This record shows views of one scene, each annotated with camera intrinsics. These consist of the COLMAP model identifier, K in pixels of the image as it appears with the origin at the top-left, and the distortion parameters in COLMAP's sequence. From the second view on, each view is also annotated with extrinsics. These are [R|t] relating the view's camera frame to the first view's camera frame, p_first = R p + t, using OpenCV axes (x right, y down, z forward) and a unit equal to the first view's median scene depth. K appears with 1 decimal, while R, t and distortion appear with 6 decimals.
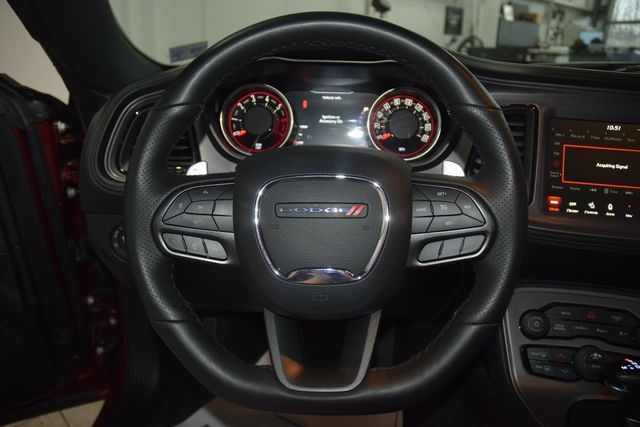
lens RADIAL K [[505.7, 0, 318.8], [0, 505.7, 211.7], [0, 0, 1]] dist [-0.130655, -0.001551]
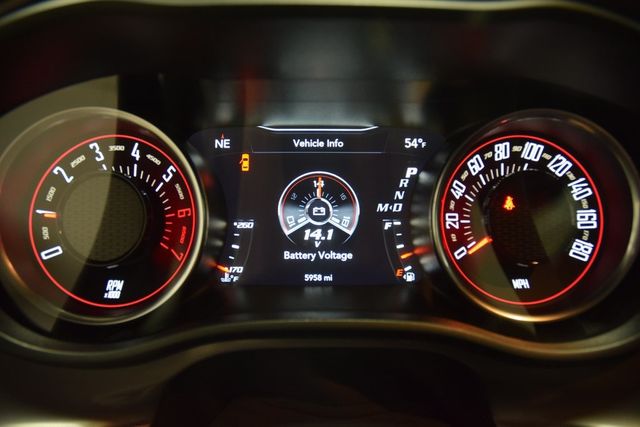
lens RADIAL K [[505.7, 0, 321.6], [0, 505.7, 215.0], [0, 0, 1]] dist [-0.130655, -0.001551]
pose [[0.997253, -0.031584, 0.067001, 0.001963], [0.036560, 0.996559, -0.074393, -0.151702], [-0.064421, 0.076638, 0.994976, 0.655113]]
